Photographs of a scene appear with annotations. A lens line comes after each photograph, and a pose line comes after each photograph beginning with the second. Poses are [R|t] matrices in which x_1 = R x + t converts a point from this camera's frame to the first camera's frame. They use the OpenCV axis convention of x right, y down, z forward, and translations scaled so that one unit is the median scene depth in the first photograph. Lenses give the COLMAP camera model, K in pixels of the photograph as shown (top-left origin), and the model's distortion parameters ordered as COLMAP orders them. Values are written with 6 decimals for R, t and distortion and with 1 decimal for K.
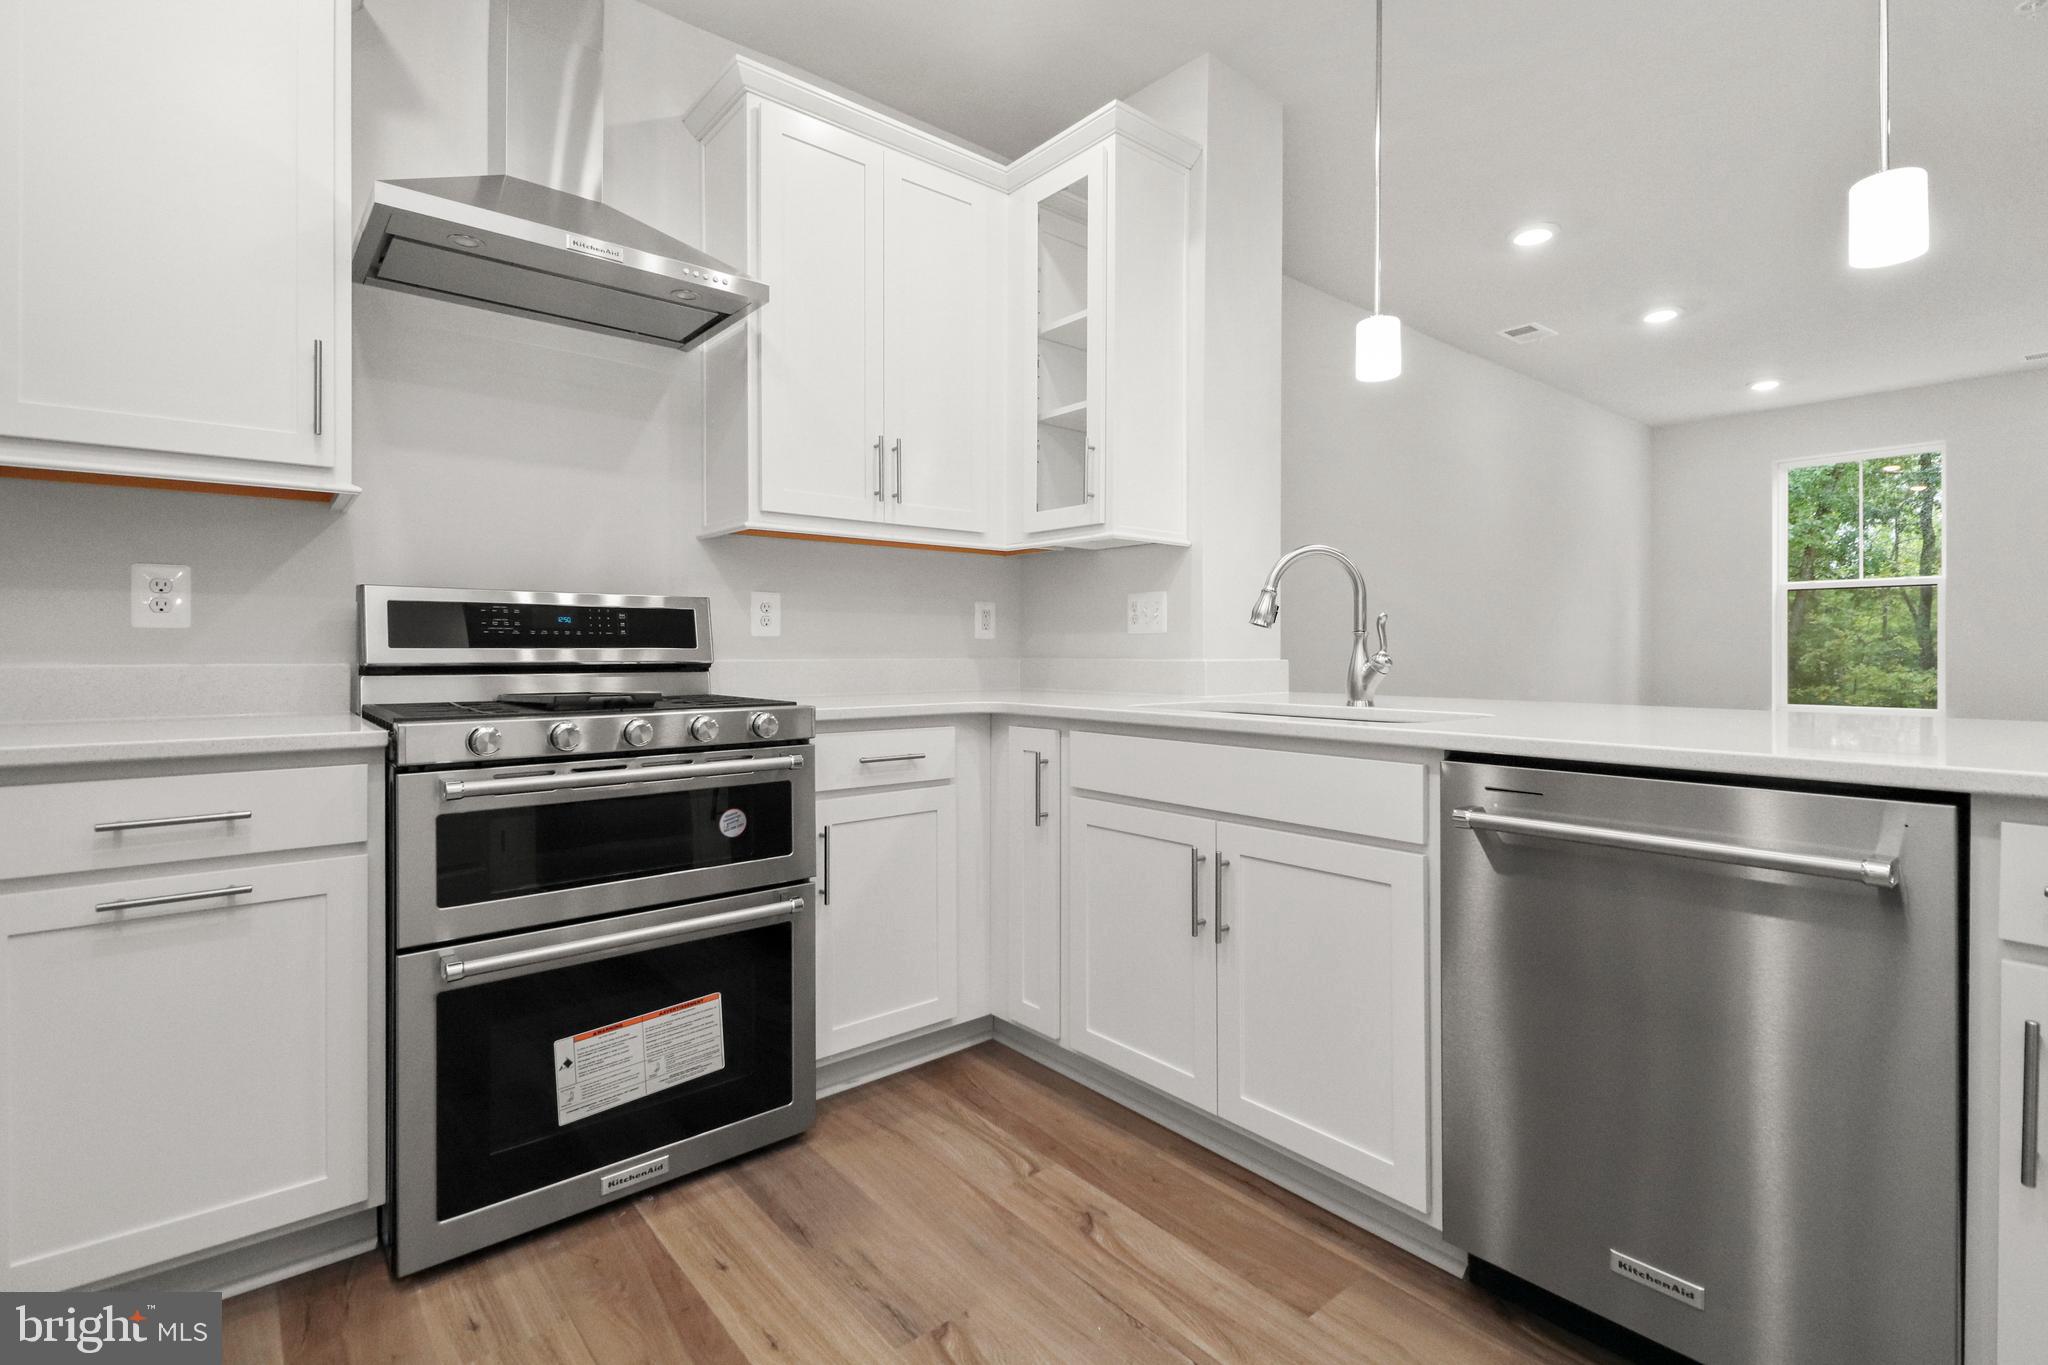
lens RADIAL K [[951.3, 0, 1031.6], [0, 951.3, 648.8], [0, 0, 1]] dist [0.011121, -0.011357]
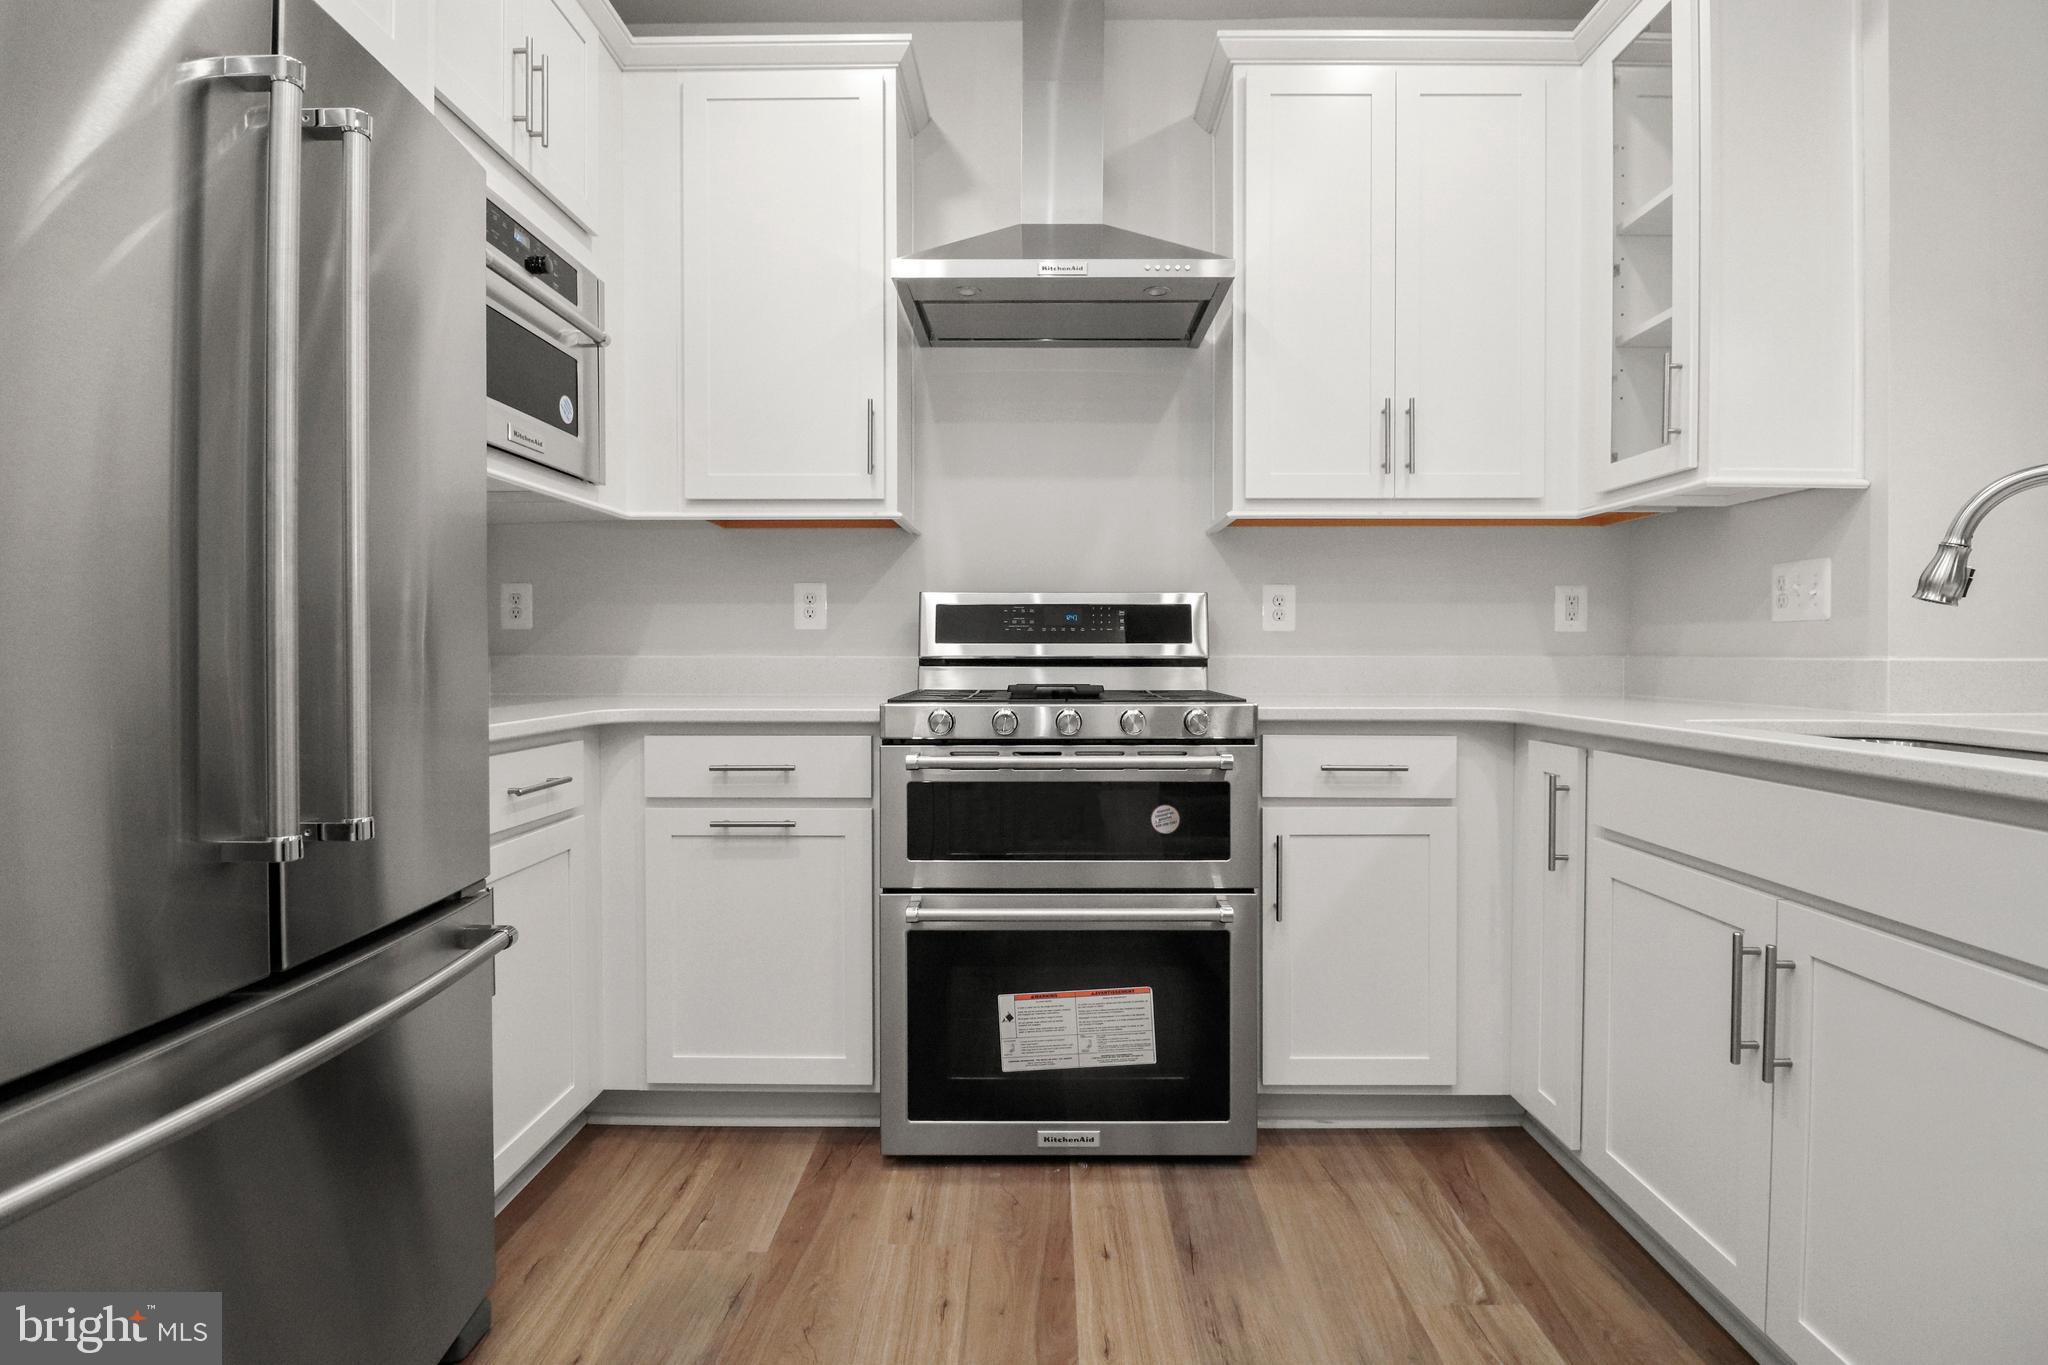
lens RADIAL K [[958.6, 0, 1032.9], [0, 958.6, 664.1], [0, 0, 1]] dist [-0.003698, -0.015067]
pose [[0.755195, 0.008850, -0.655441, 0.223421], [0.000471, 0.999901, 0.014043, 0.008556], [0.655501, -0.010914, 0.755116, 0.160600]]
